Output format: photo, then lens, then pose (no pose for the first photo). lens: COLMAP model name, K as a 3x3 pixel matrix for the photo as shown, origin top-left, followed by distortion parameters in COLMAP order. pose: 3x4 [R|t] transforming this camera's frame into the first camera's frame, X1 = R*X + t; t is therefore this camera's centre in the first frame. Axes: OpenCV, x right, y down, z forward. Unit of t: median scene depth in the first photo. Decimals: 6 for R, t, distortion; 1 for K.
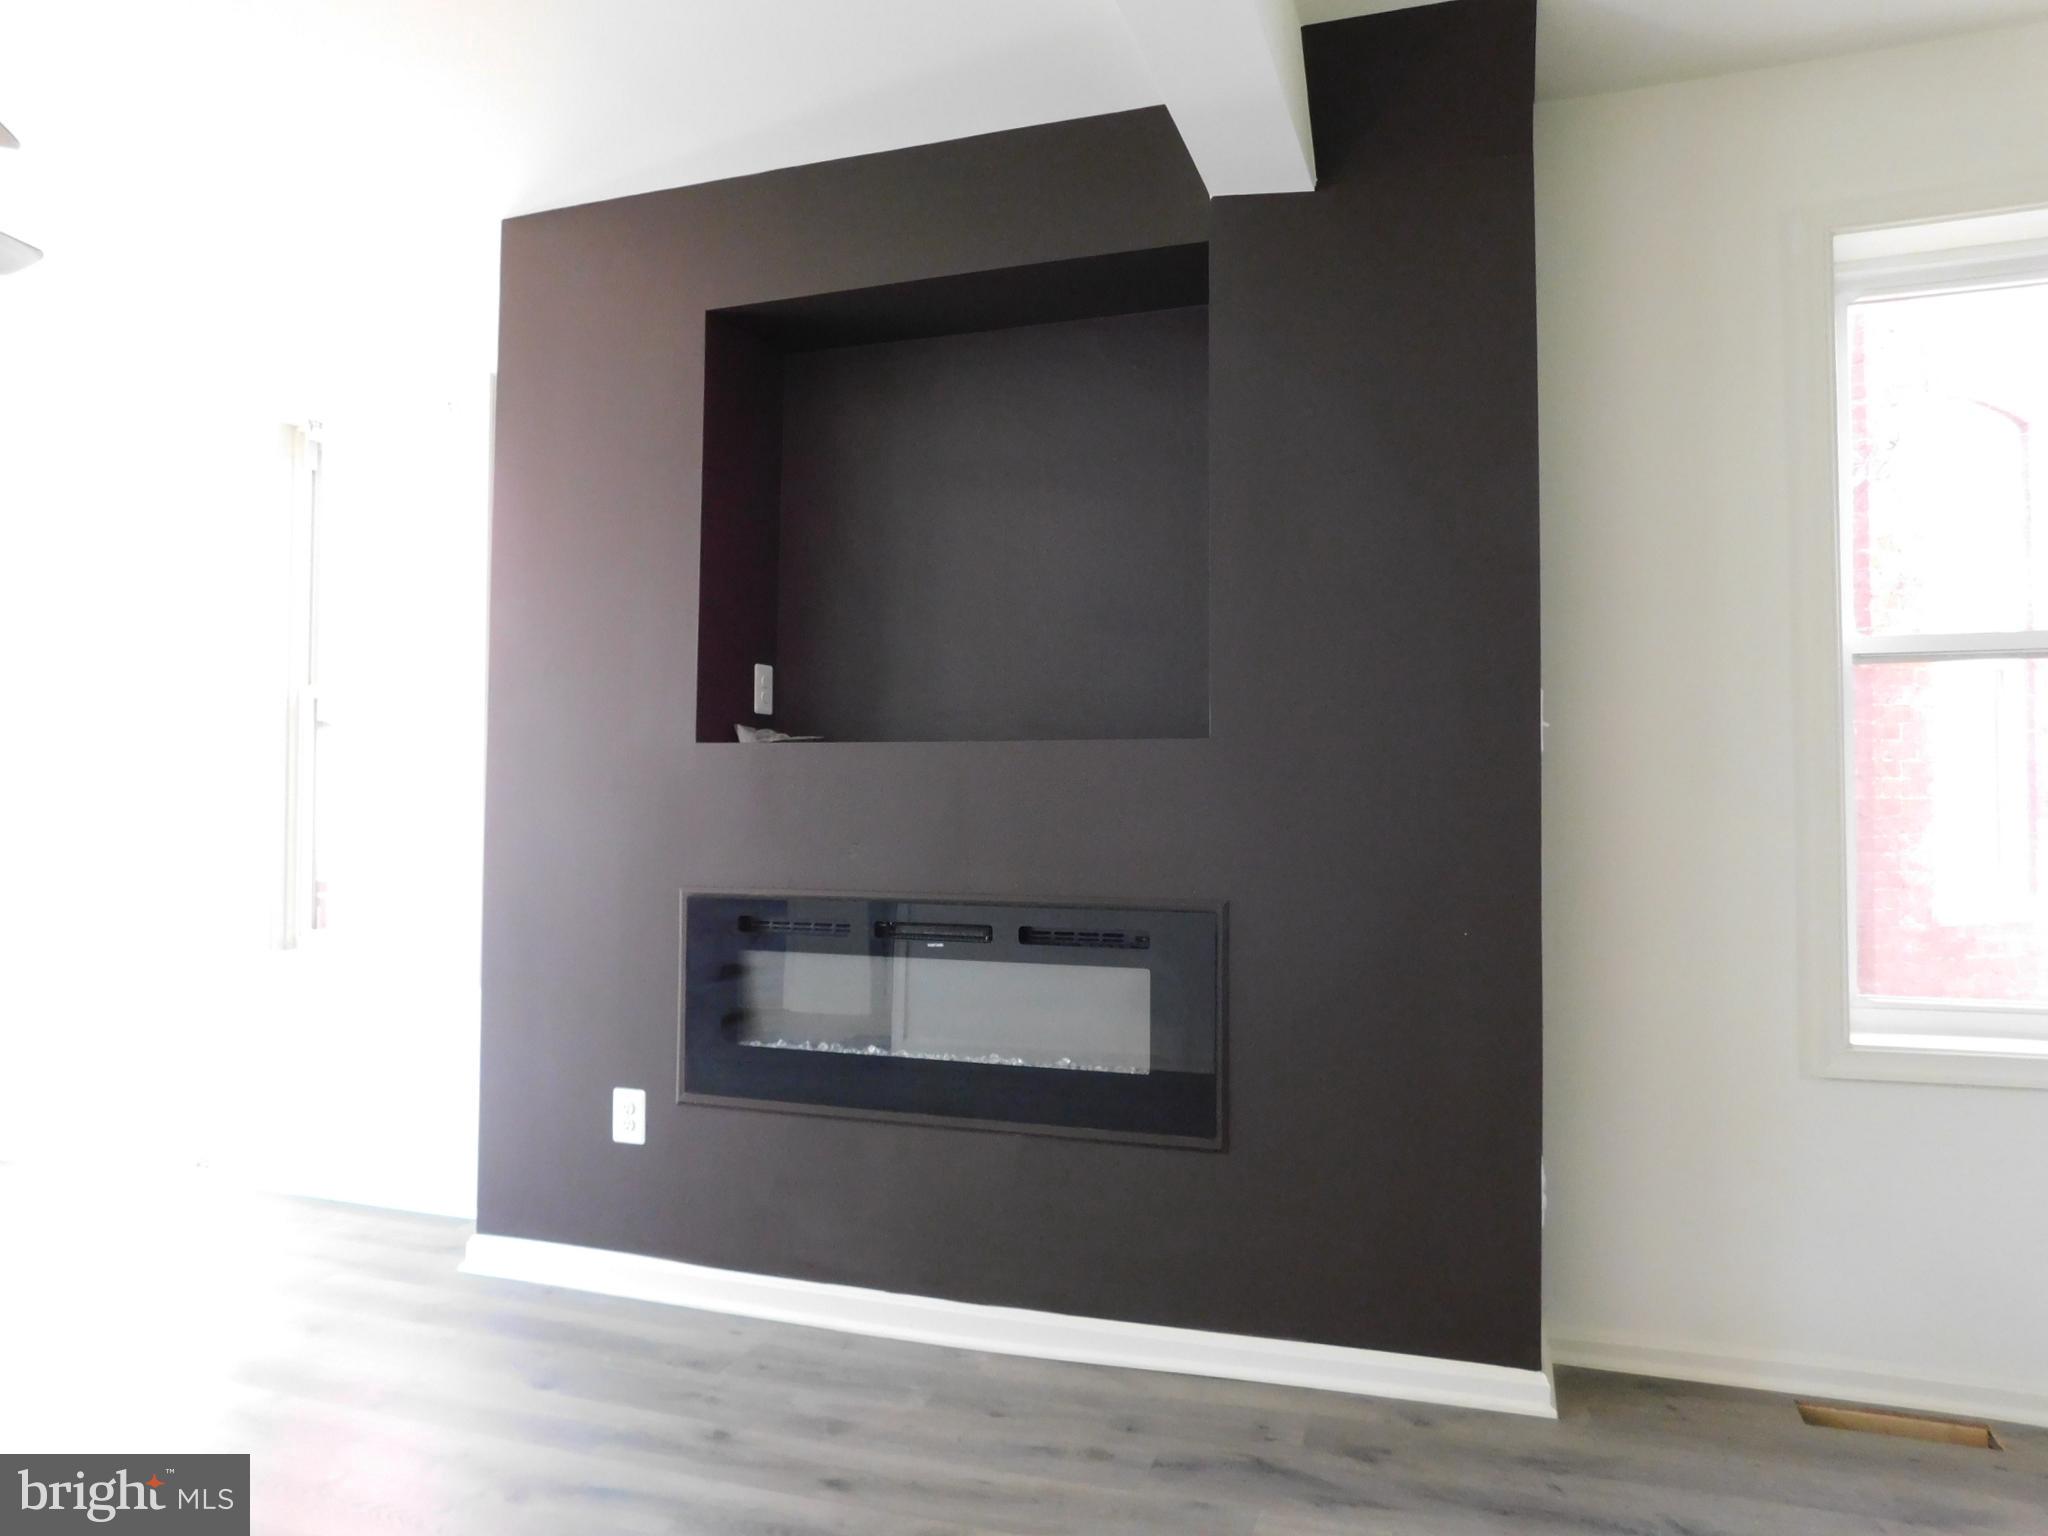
lens RADIAL K [[1363.8, 0, 1024.0], [0, 1363.8, 768.0], [0, 0, 1]] dist [-0.065657, 0.057377]
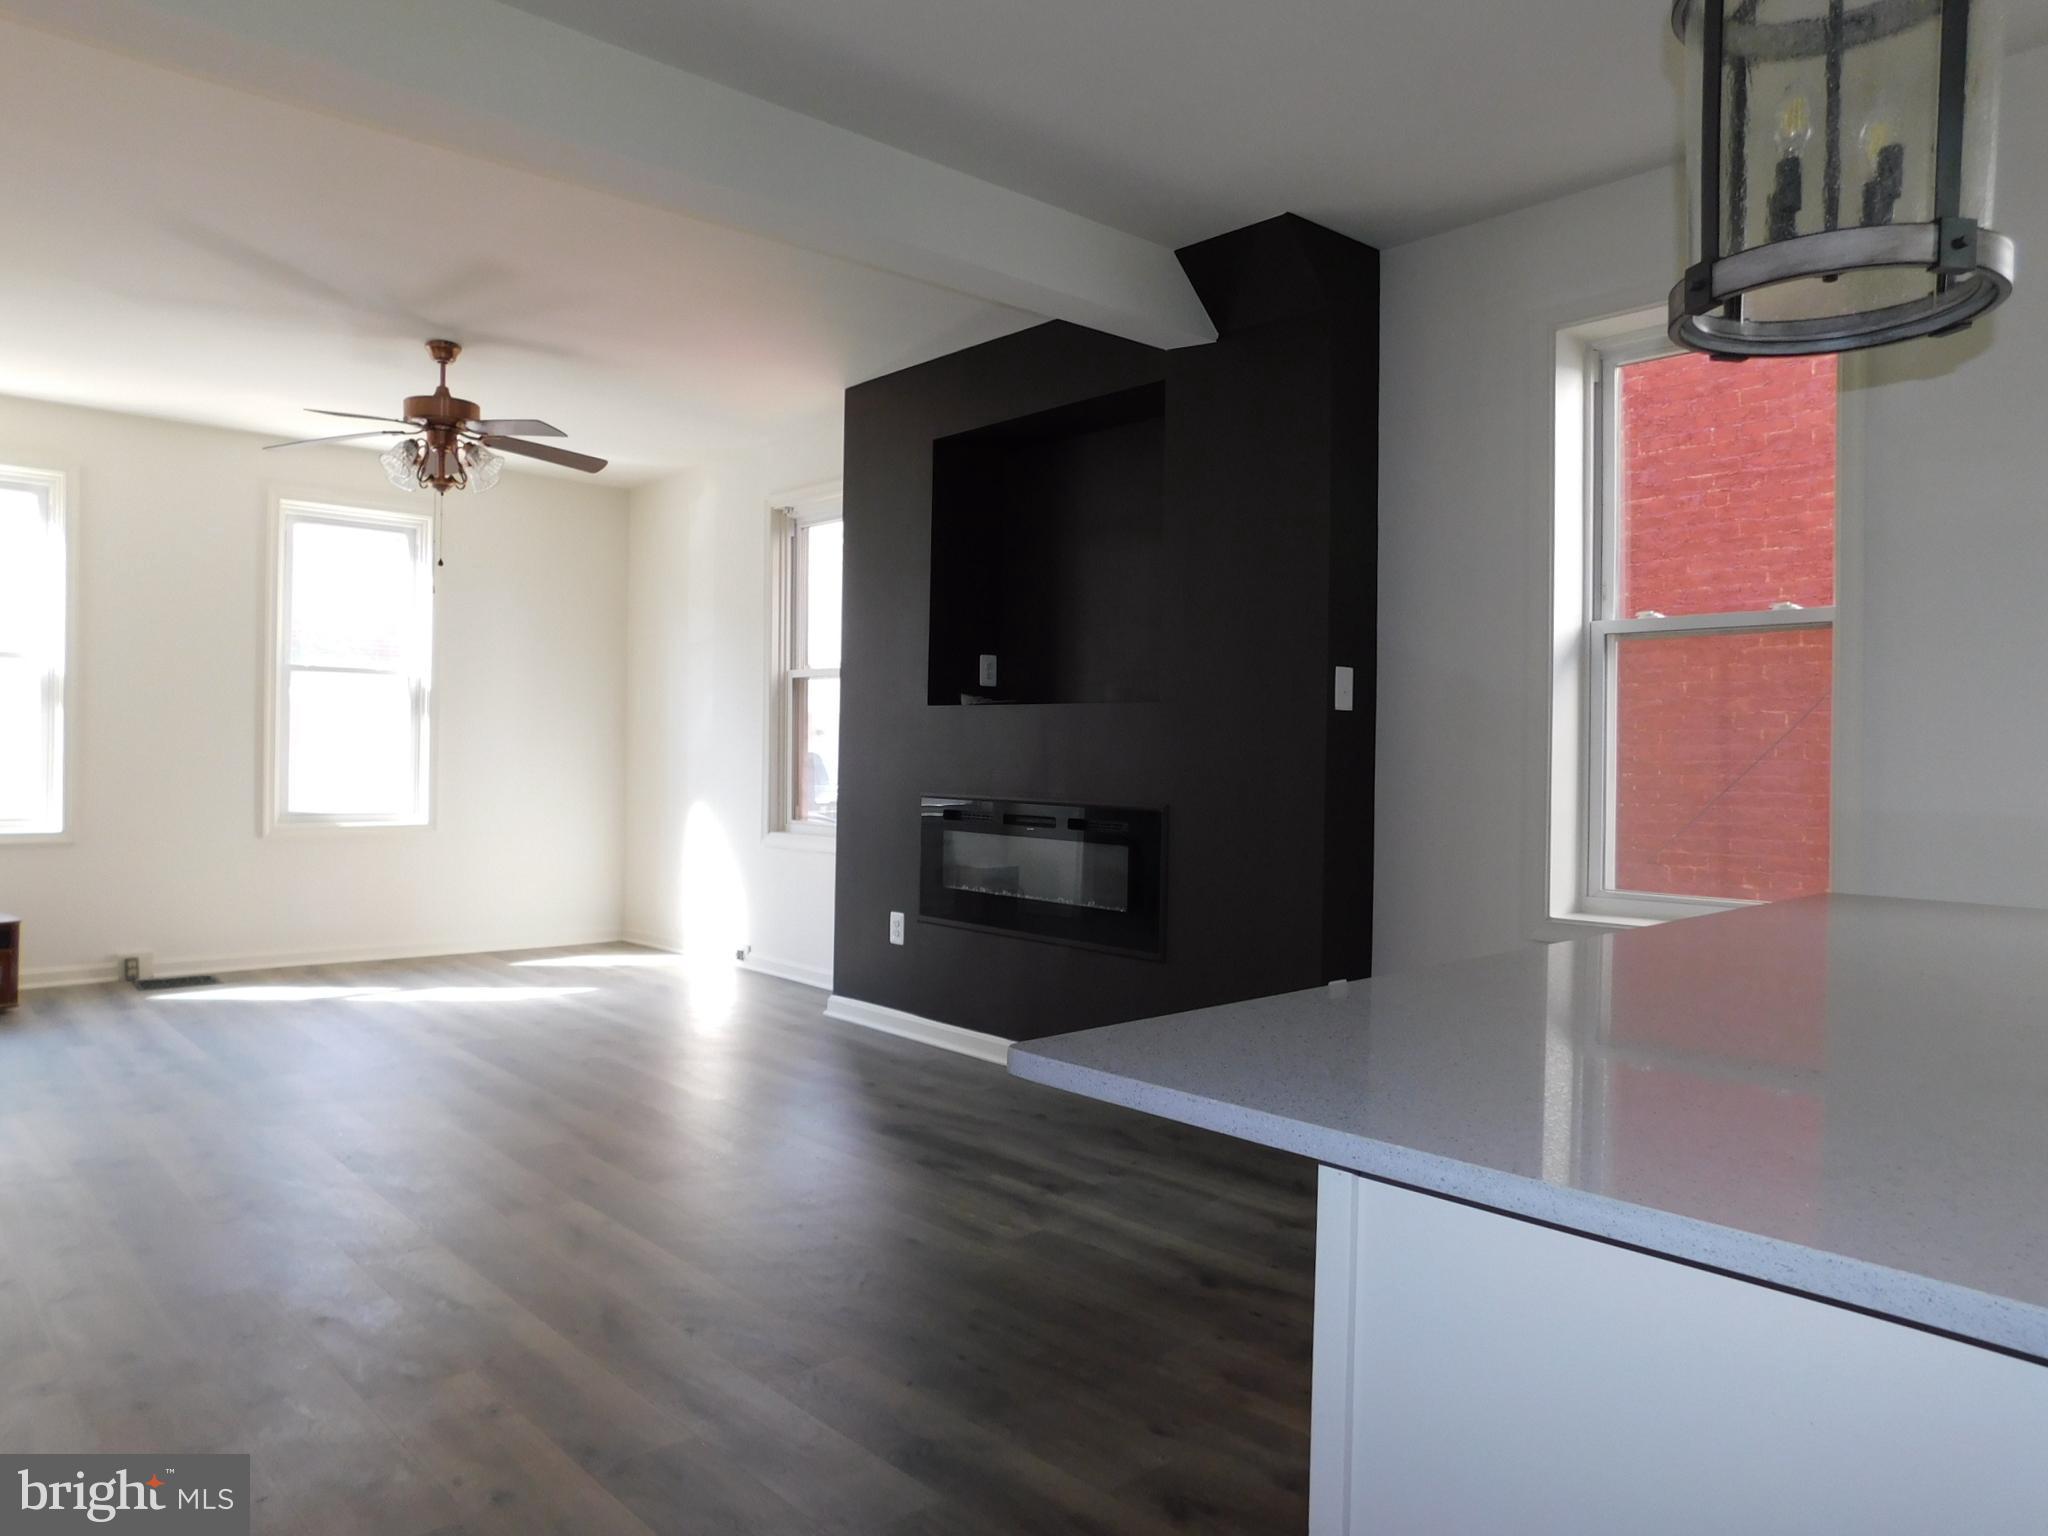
lens RADIAL K [[1363.8, 0, 1024.0], [0, 1363.8, 768.0], [0, 0, 1]] dist [-0.065657, 0.057377]
pose [[0.875821, 0.013363, -0.482451, 0.710697], [0.005266, 0.999293, 0.037239, -0.003746], [0.482608, -0.035155, 0.875131, -0.428464]]
